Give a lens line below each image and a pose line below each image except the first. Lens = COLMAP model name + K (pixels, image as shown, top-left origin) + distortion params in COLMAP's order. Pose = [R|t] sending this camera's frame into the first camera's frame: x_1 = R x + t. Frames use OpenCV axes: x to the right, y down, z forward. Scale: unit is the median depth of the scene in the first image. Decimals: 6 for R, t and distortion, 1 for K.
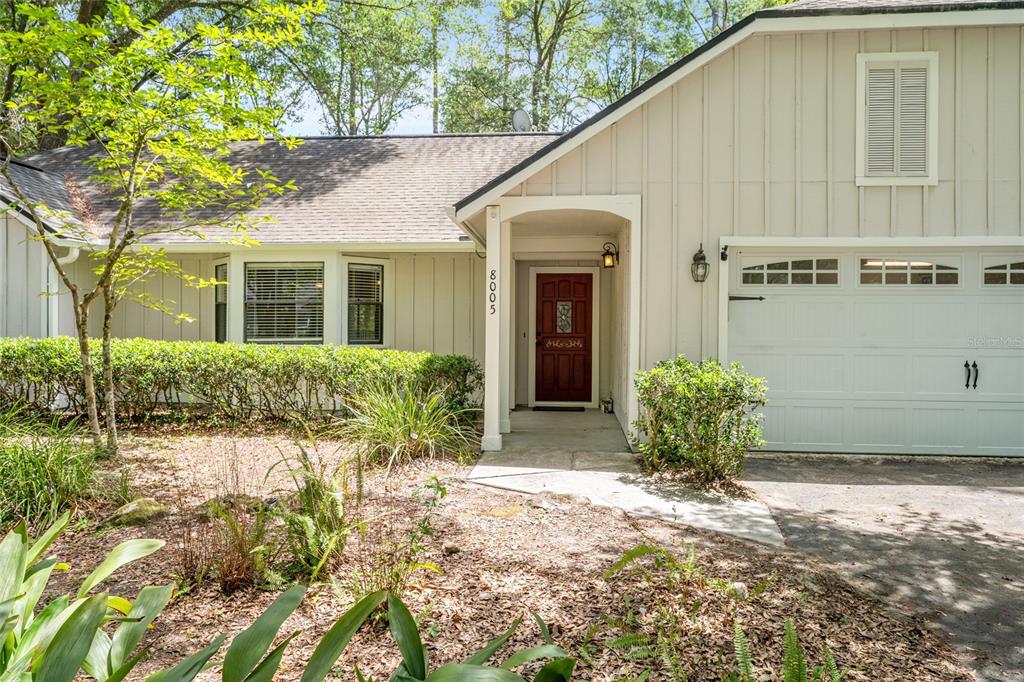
lens RADIAL K [[653.1, 0, 517.0], [0, 653.1, 328.4], [0, 0, 1]] dist [0.020284, 0.002696]
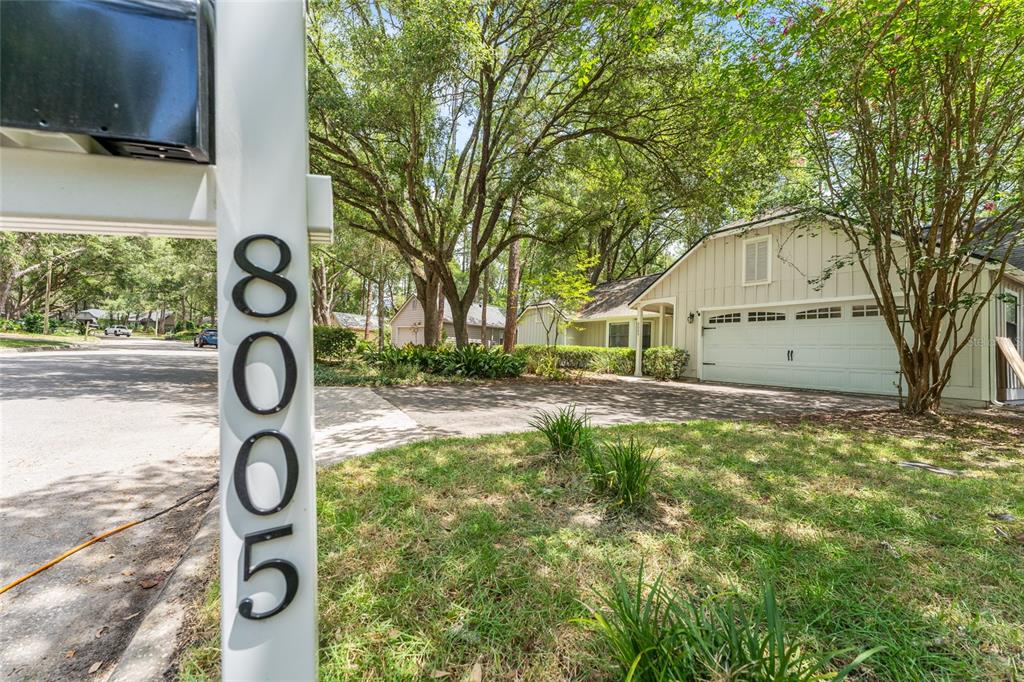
lens RADIAL K [[409.7, 0, 511.7], [0, 409.7, 334.6], [0, 0, 1]] dist [-0.000918, -0.000124]
pose [[0.582798, -0.025917, -0.812204, 1.322336], [-0.016452, 0.998910, -0.043680, 0.075924], [0.812450, 0.038819, 0.581737, -0.777155]]
